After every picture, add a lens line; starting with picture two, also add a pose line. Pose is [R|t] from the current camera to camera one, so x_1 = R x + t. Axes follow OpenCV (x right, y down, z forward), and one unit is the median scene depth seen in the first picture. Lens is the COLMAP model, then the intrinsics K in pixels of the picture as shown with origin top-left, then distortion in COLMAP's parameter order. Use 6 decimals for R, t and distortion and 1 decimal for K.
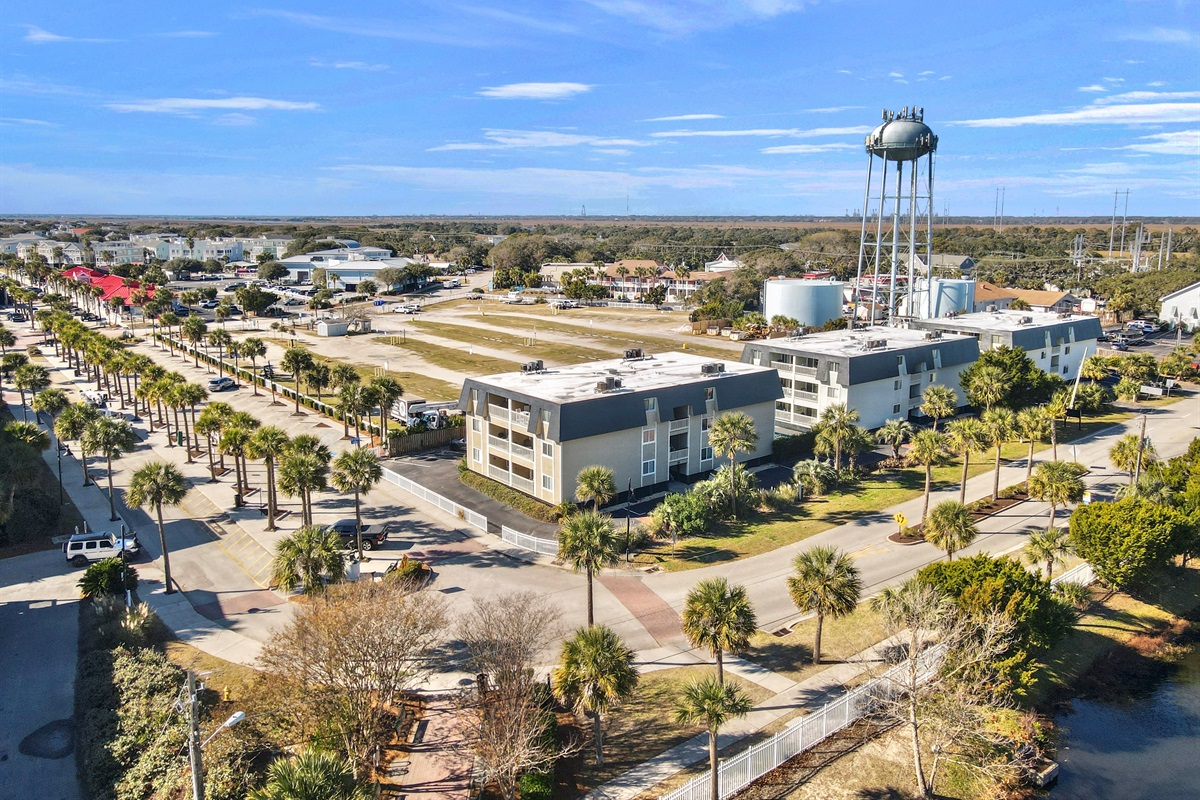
lens RADIAL K [[873.4, 0, 600.0], [0, 873.4, 400.0], [0, 0, 1]] dist [0.002002, 0.000365]
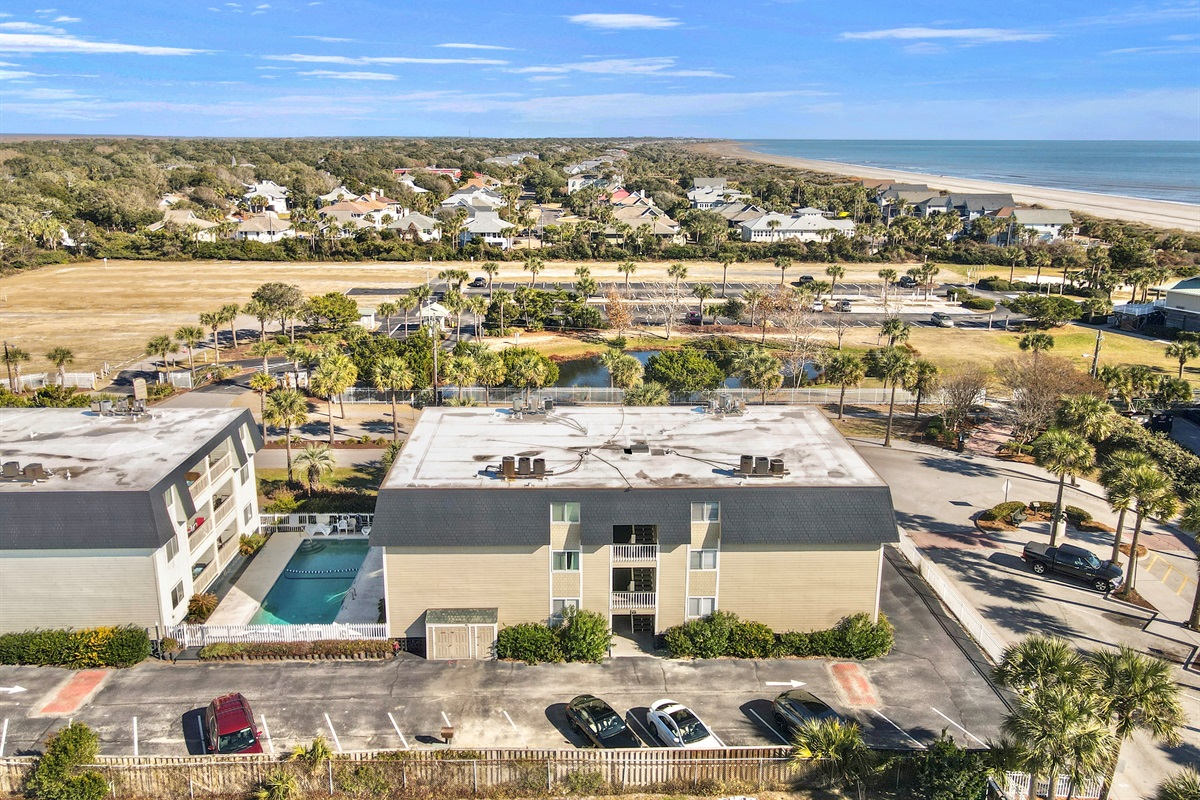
lens RADIAL K [[873.4, 0, 600.0], [0, 873.4, 400.0], [0, 0, 1]] dist [0.002002, 0.000365]
pose [[-0.790673, -0.171229, 0.587807, -0.370344], [0.124685, 0.894938, 0.428414, -0.382413], [-0.599408, 0.412027, -0.686254, 1.670435]]
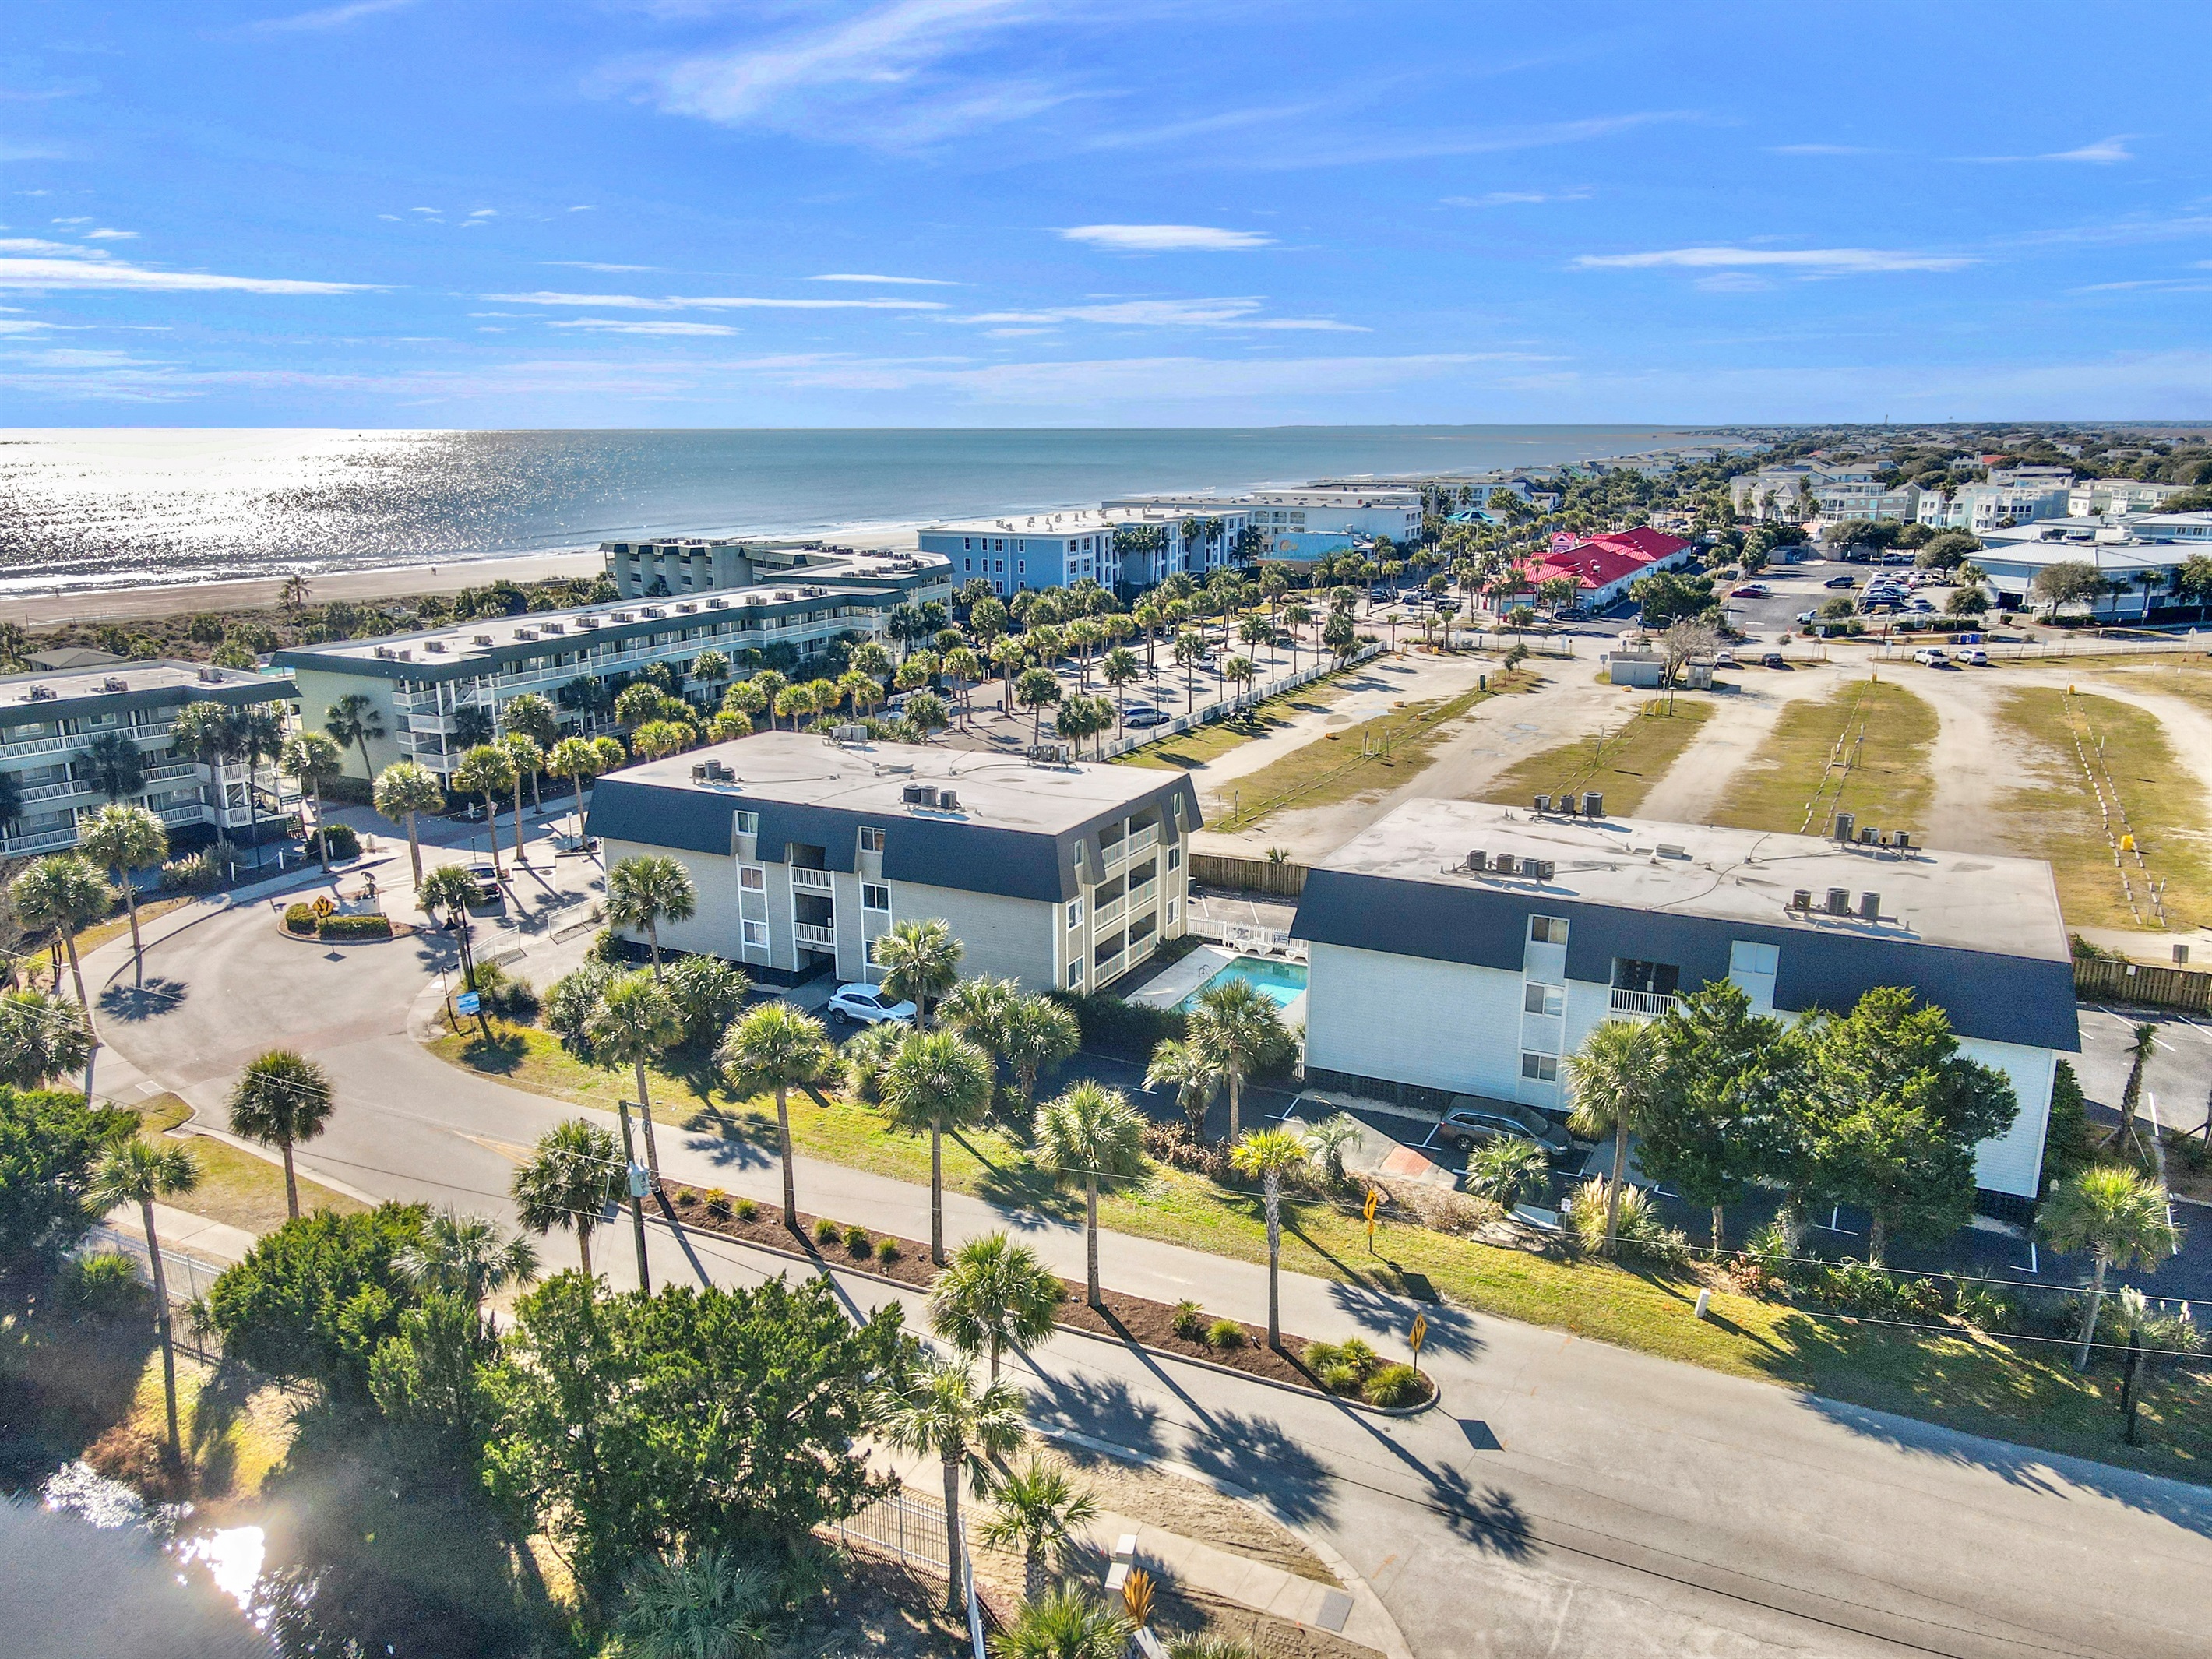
lens RADIAL K [[1659.3, 0, 1106.0], [0, 1659.3, 829.5], [0, 0, 1]] dist [0.001269, 0.000545]
pose [[0.417765, 0.222779, -0.880819, 1.168730], [-0.190799, 0.969366, 0.154680, -0.213879], [0.888295, 0.103439, 0.447473, 0.769681]]
